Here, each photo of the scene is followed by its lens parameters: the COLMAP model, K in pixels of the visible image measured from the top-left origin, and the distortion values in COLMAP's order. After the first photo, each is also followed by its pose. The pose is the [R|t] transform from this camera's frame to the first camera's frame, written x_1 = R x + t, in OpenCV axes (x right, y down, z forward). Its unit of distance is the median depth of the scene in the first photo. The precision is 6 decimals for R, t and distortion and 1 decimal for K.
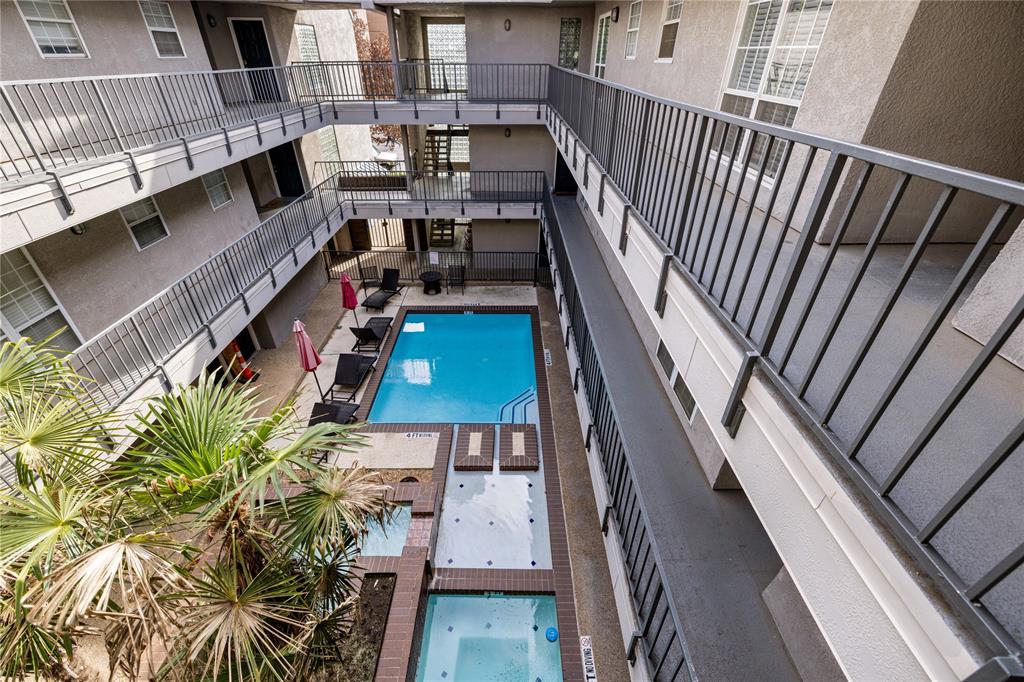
lens RADIAL K [[429.9, 0, 506.6], [0, 429.9, 335.8], [0, 0, 1]] dist [0.000738, 0.000003]
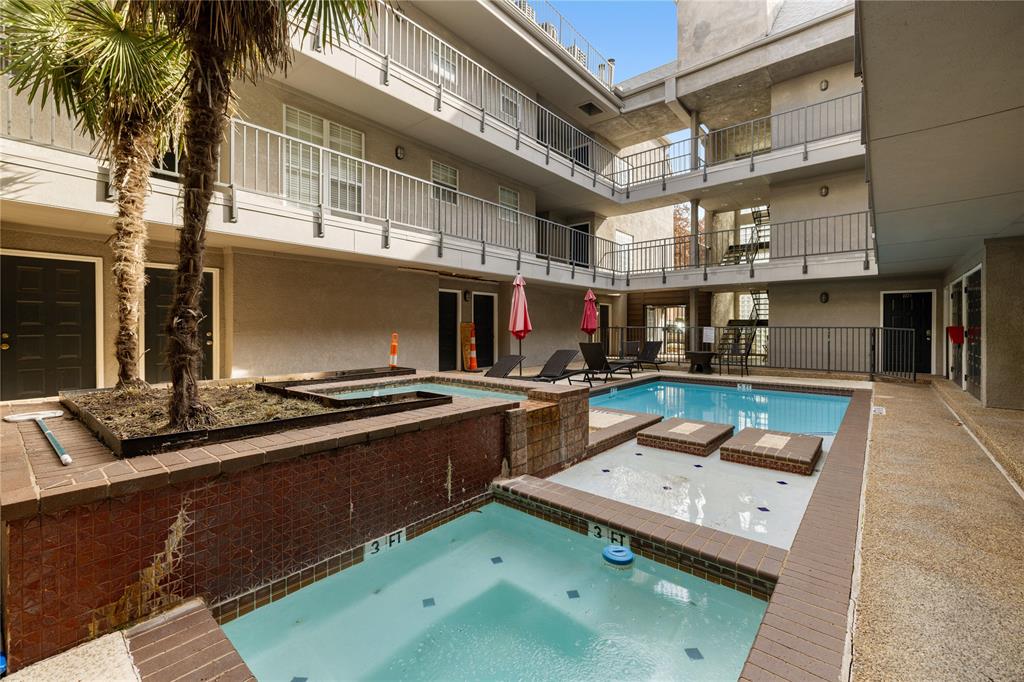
lens RADIAL K [[429.9, 0, 506.6], [0, 429.9, 335.8], [0, 0, 1]] dist [0.000738, 0.000003]
pose [[0.755989, 0.001768, -0.654582, 0.081908], [-0.353858, 0.842390, -0.406403, 0.314413], [0.550695, 0.538865, 0.637463, 0.280291]]
